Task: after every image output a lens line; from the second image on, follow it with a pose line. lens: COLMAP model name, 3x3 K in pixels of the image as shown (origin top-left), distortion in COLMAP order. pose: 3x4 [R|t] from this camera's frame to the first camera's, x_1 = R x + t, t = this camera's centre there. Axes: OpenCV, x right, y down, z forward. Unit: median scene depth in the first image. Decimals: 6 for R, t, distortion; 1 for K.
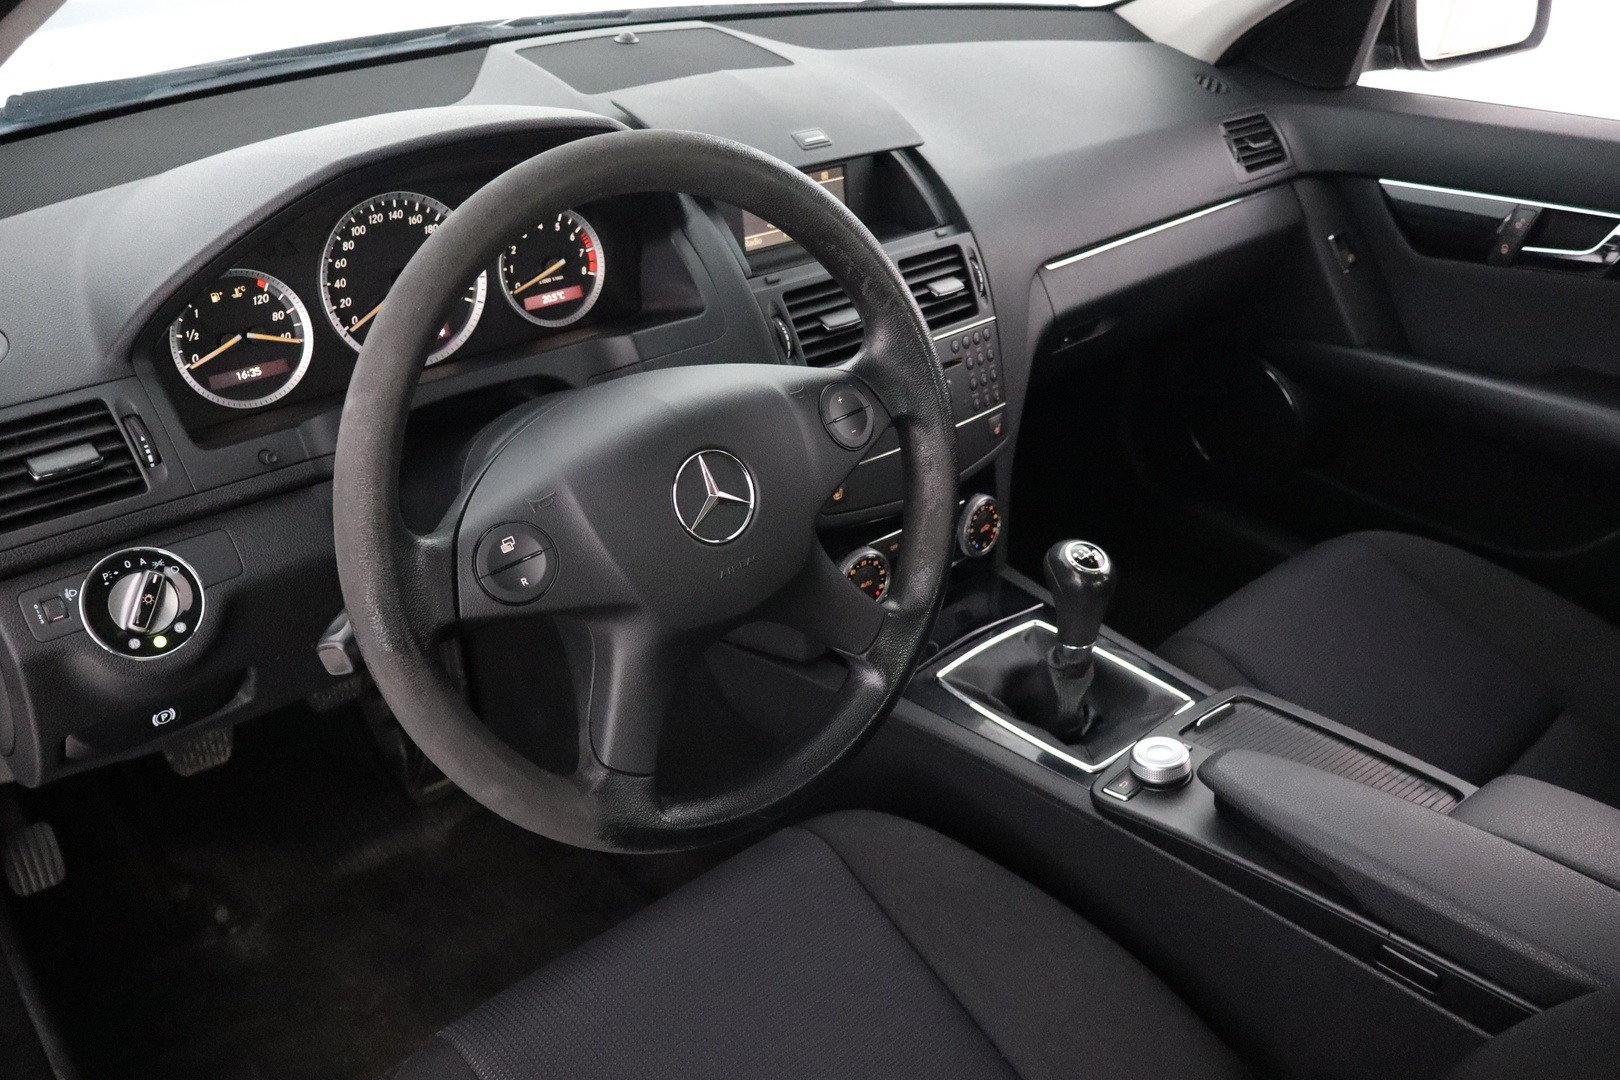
lens RADIAL K [[1350.4, 0, 814.9], [0, 1350.4, 536.2], [0, 0, 1]] dist [0.005844, 0.008317]
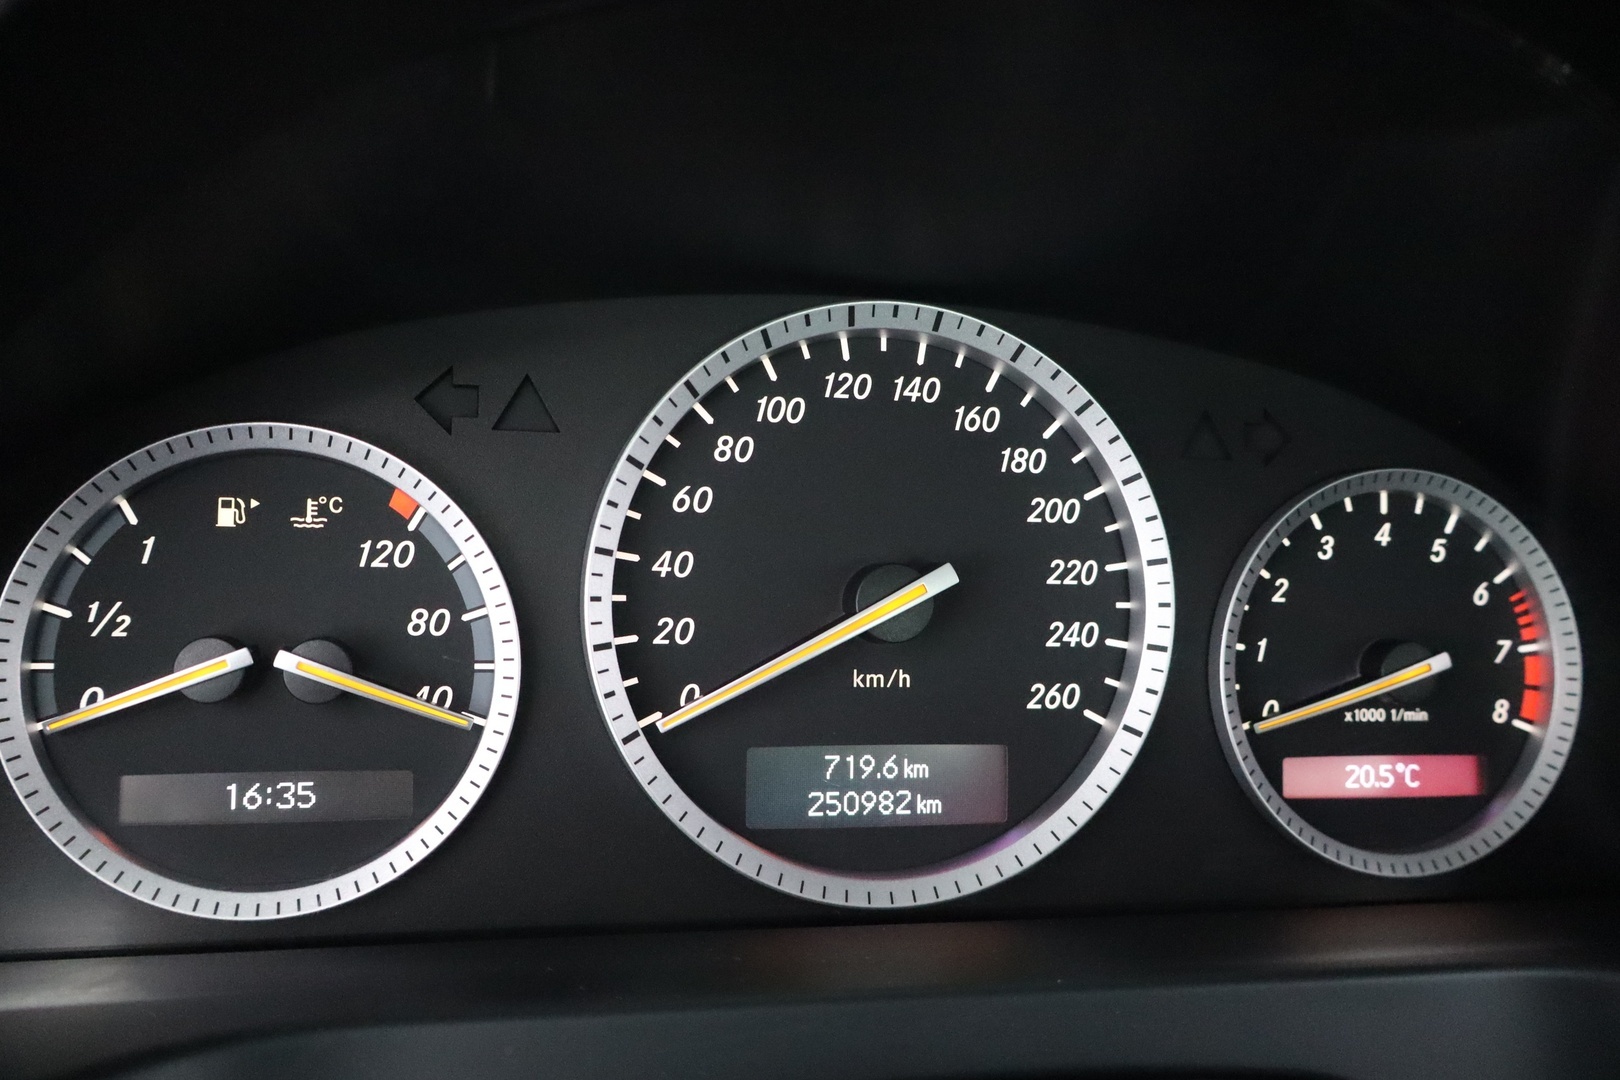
lens RADIAL K [[1350.4, 0, 808.2], [0, 1350.4, 536.7], [0, 0, 1]] dist [0.005844, 0.008317]
pose [[0.867976, 0.115132, -0.483075, -0.175053], [-0.283014, 0.914009, -0.290674, -0.109331], [0.408069, 0.389015, 0.825922, 0.724789]]
